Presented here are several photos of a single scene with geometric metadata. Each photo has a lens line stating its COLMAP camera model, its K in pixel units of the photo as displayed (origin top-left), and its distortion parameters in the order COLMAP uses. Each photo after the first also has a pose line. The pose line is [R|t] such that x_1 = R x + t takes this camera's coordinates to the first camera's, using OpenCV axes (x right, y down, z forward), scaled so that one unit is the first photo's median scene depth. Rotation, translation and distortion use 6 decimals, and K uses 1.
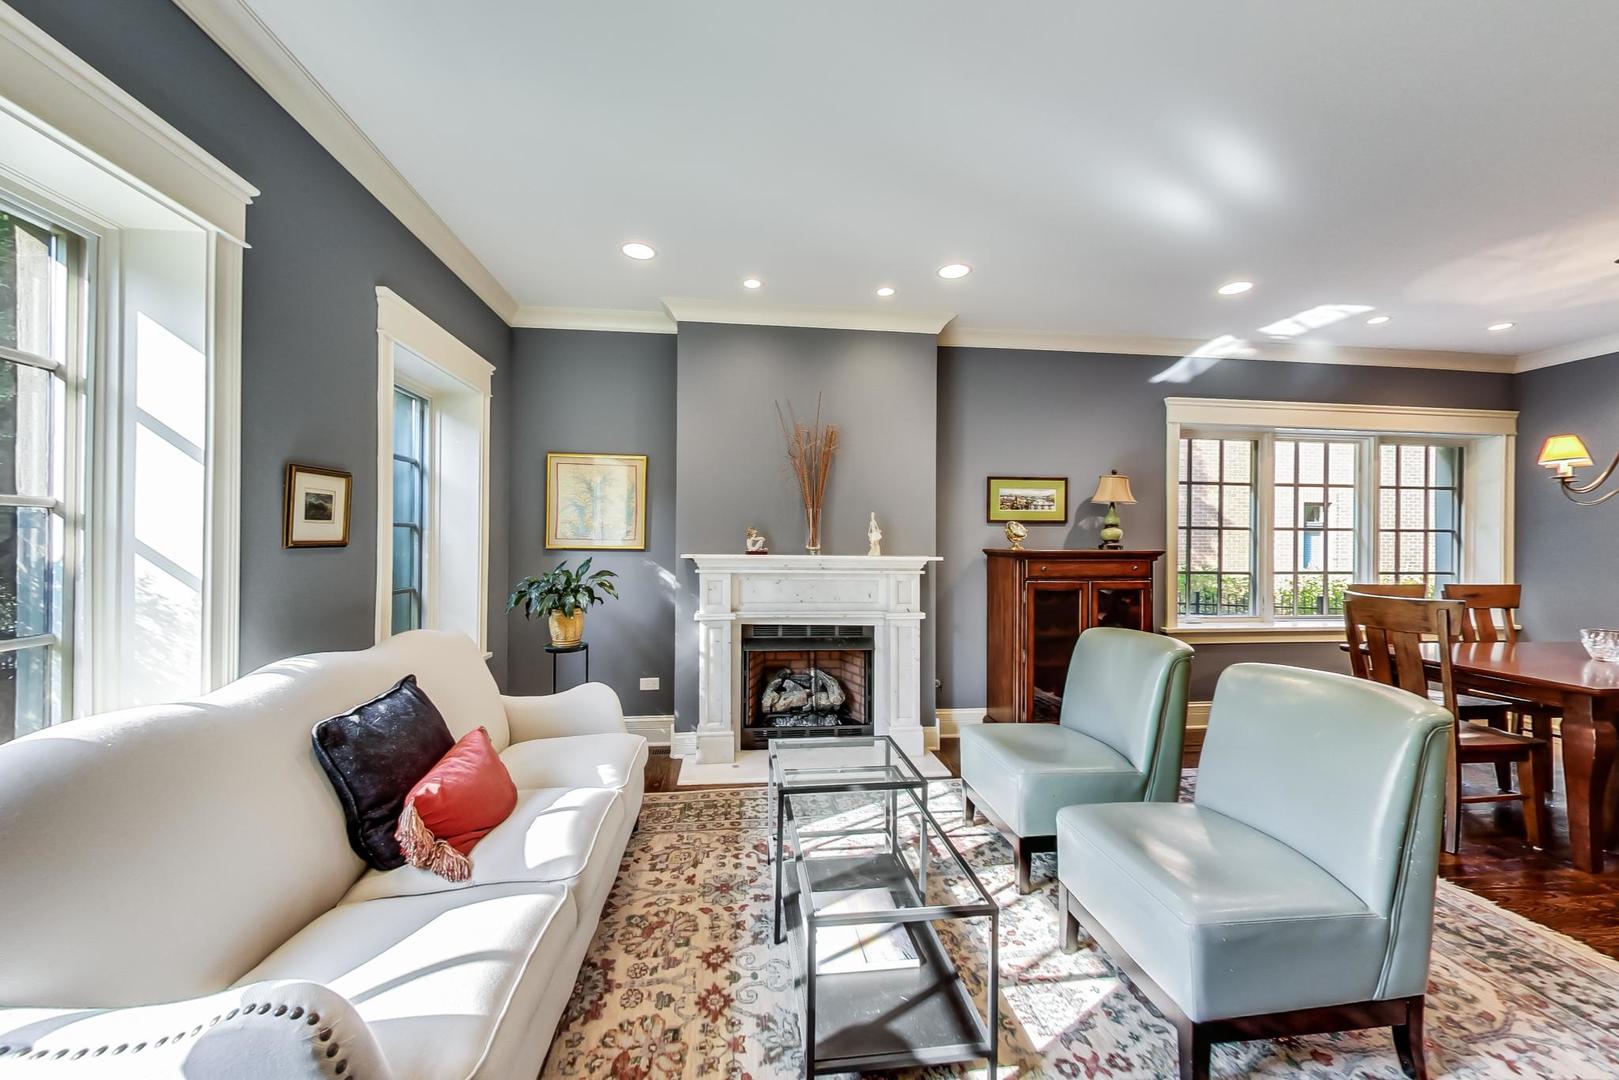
lens RADIAL K [[612.8, 0, 809.1], [0, 612.8, 537.7], [0, 0, 1]] dist [0.001790, -0.000002]
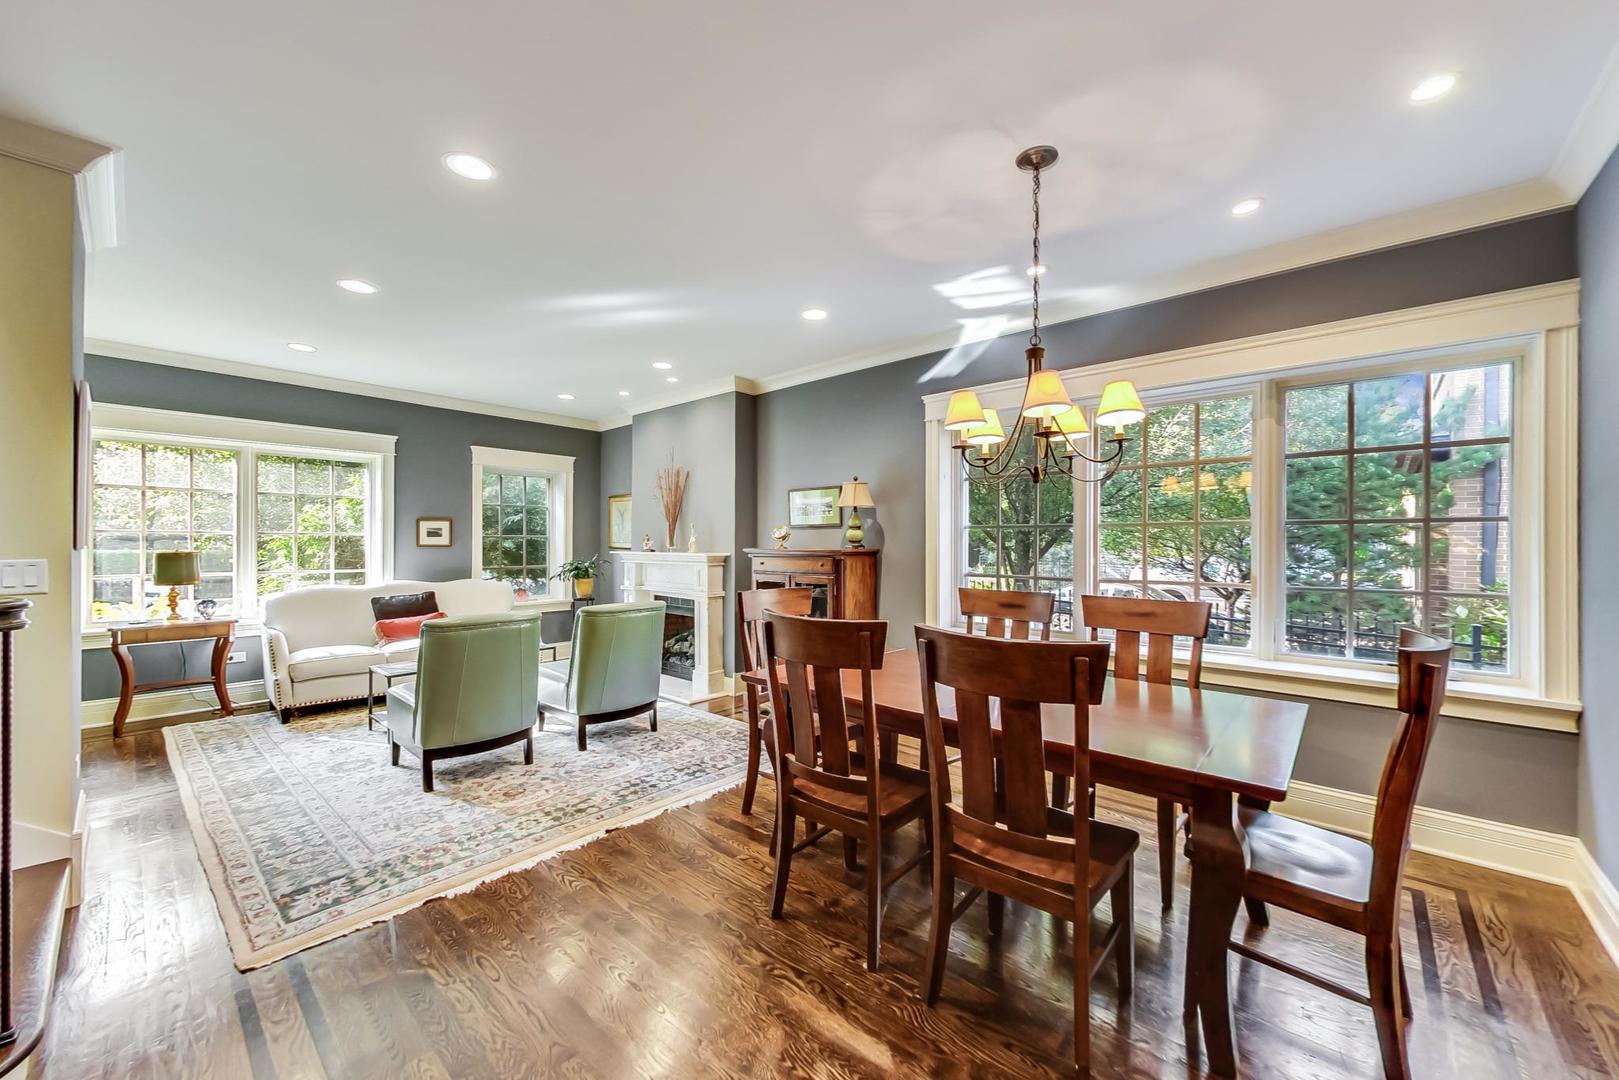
lens RADIAL K [[612.8, 0, 800.2], [0, 612.8, 544.2], [0, 0, 1]] dist [0.001790, -0.000002]
pose [[0.647517, -0.006309, -0.762025, 1.840071], [0.005375, 0.999979, -0.003711, 0.018051], [0.762032, -0.001693, 0.647537, 0.319872]]
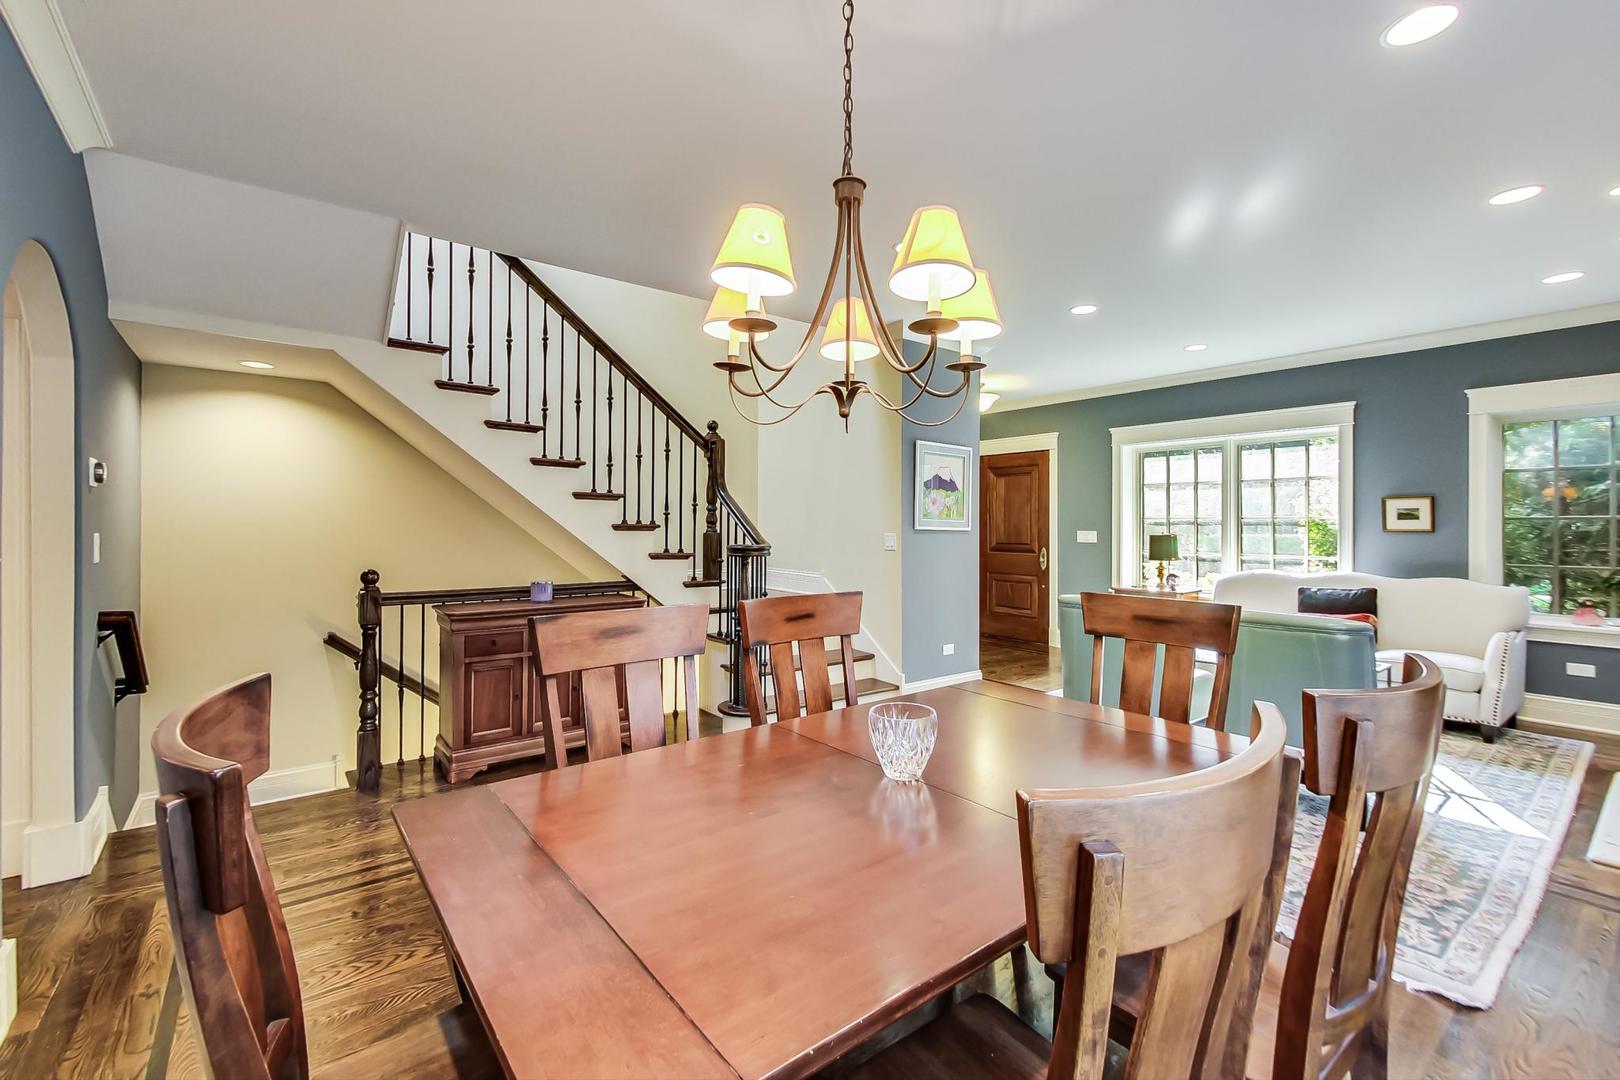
lens RADIAL K [[700.0, 0, 812.1], [0, 700.0, 528.4], [0, 0, 1]] dist [0.000235, 0.000012]
pose [[-0.862019, -0.007437, -0.506821, 1.722394], [-0.007726, 0.999969, -0.001533, 0.016435], [0.506816, 0.002594, -0.862050, 1.526272]]
